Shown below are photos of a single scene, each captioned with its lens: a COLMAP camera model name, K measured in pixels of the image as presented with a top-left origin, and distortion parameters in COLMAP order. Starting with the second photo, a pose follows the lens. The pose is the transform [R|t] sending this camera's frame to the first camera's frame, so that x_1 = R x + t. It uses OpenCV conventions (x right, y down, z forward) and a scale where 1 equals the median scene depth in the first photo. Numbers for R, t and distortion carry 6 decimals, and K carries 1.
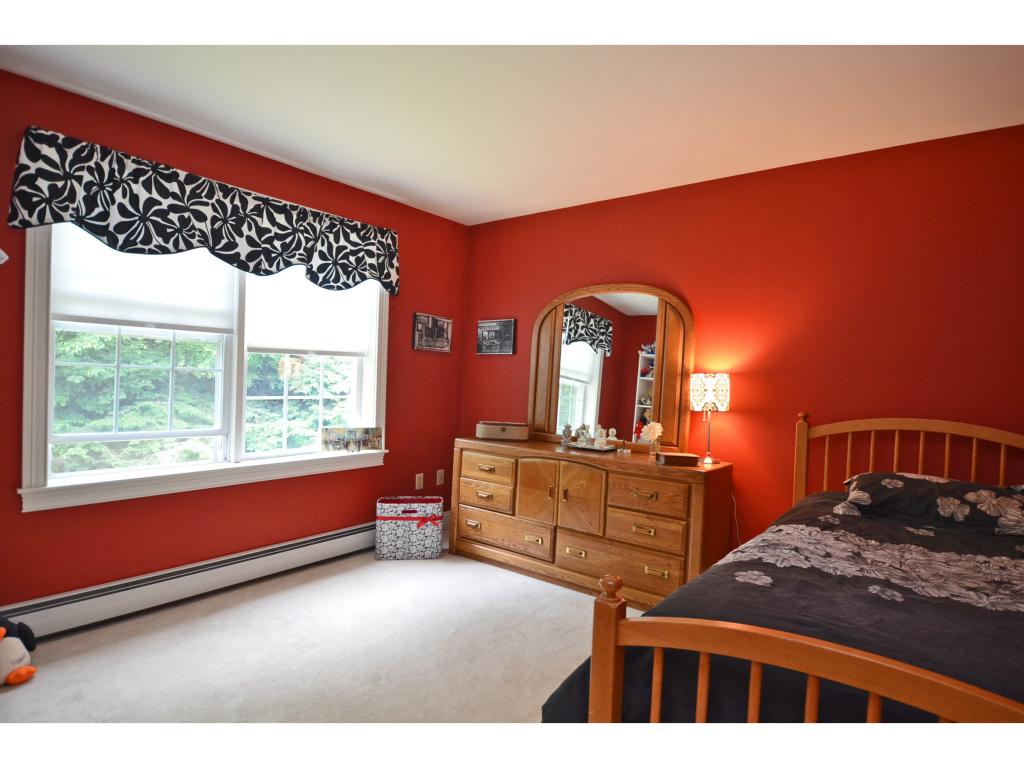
lens RADIAL K [[552.6, 0, 533.0], [0, 552.6, 389.3], [0, 0, 1]] dist [0.036797, -0.031598]
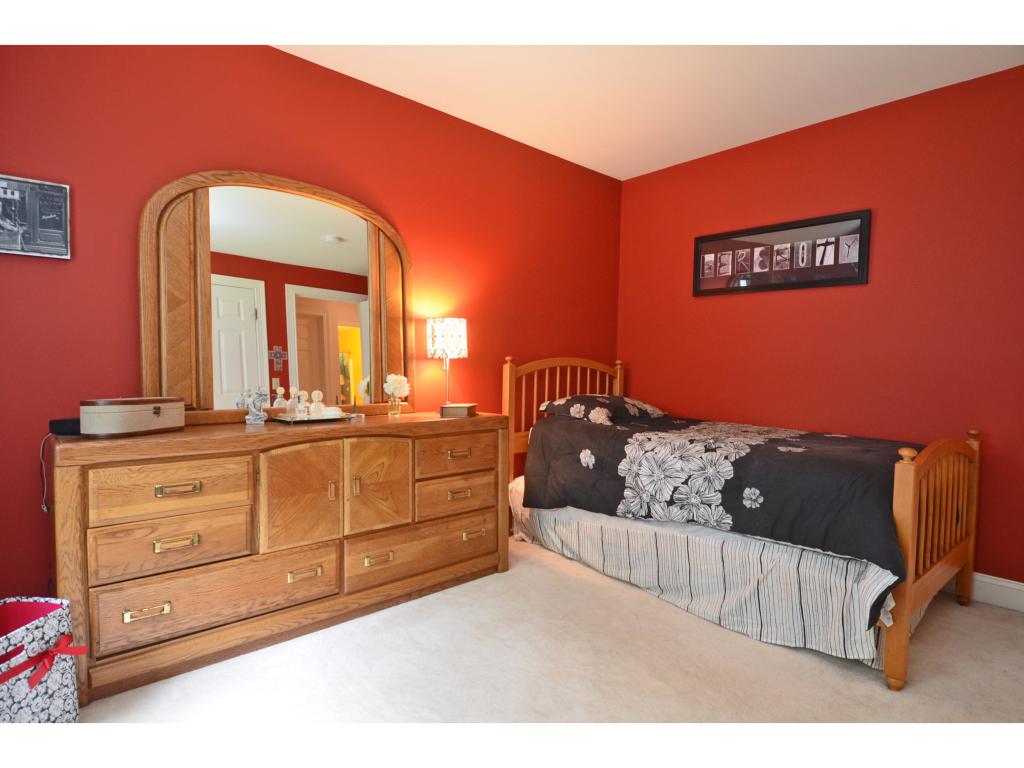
lens RADIAL K [[552.6, 0, 533.0], [0, 552.6, 389.3], [0, 0, 1]] dist [0.036797, -0.031598]
pose [[0.185924, -0.076982, 0.979544, -0.546719], [0.012479, 0.997031, 0.075988, 0.020475], [-0.982485, -0.001904, 0.186332, 0.634553]]
